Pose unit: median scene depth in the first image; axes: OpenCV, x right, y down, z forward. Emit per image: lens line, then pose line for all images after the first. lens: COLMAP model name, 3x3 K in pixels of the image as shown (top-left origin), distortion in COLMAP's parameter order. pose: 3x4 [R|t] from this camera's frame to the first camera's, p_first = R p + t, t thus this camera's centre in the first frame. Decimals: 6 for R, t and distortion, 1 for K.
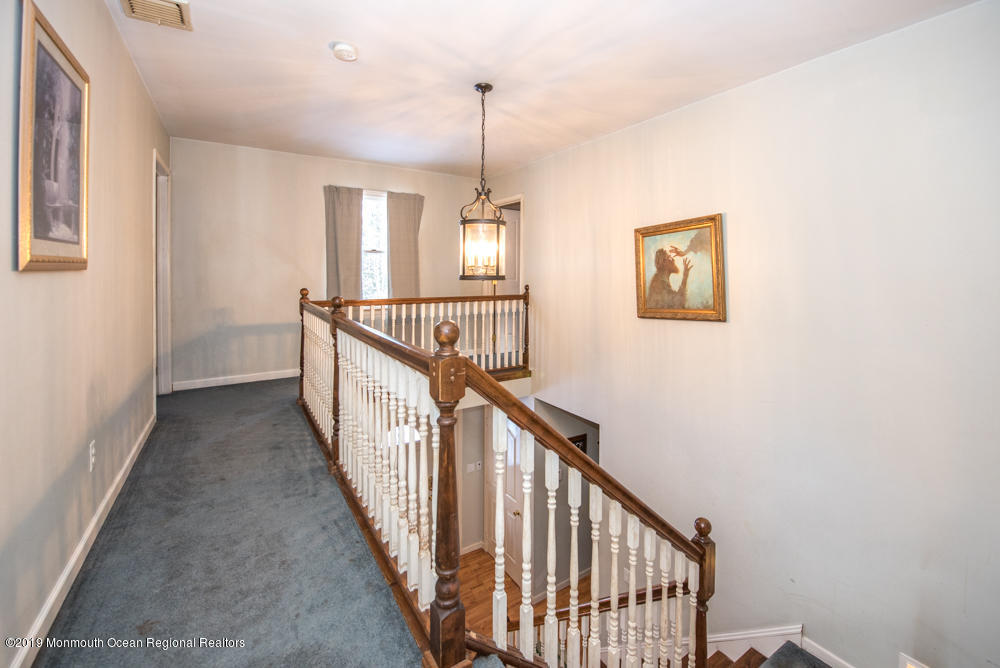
lens RADIAL K [[422.1, 0, 514.0], [0, 422.1, 282.6], [0, 0, 1]] dist [0.001487, -0.000113]
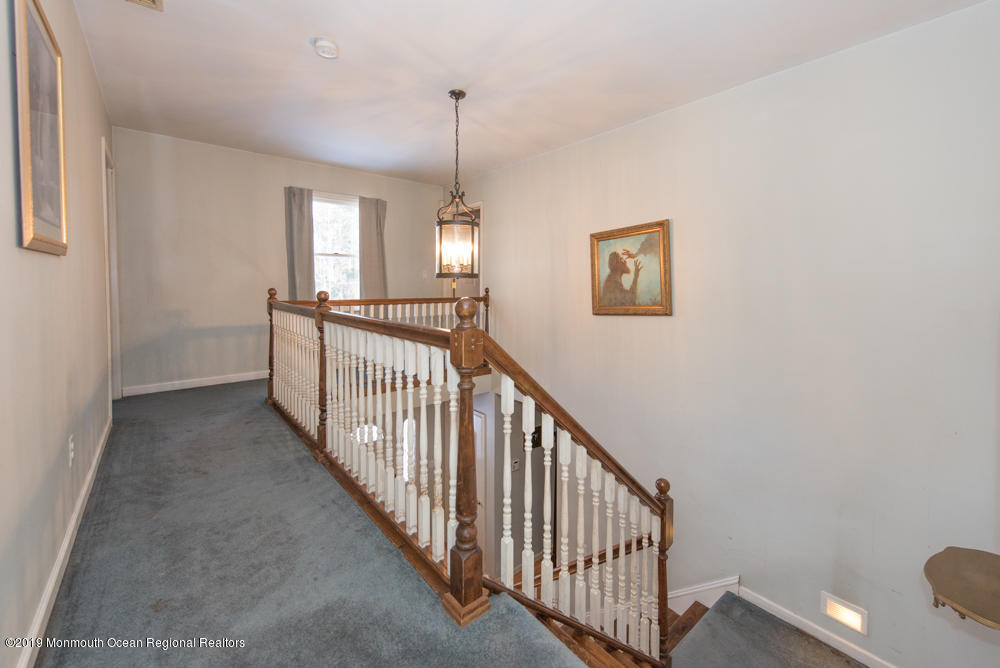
lens RADIAL K [[406.9, 0, 503.6], [0, 406.9, 302.2], [0, 0, 1]] dist [0.037667, -0.000088]
pose [[0.993302, -0.006442, 0.115367, -0.084995], [0.003949, 0.999754, 0.021824, 0.036335], [-0.115479, -0.021222, 0.993083, -0.045474]]
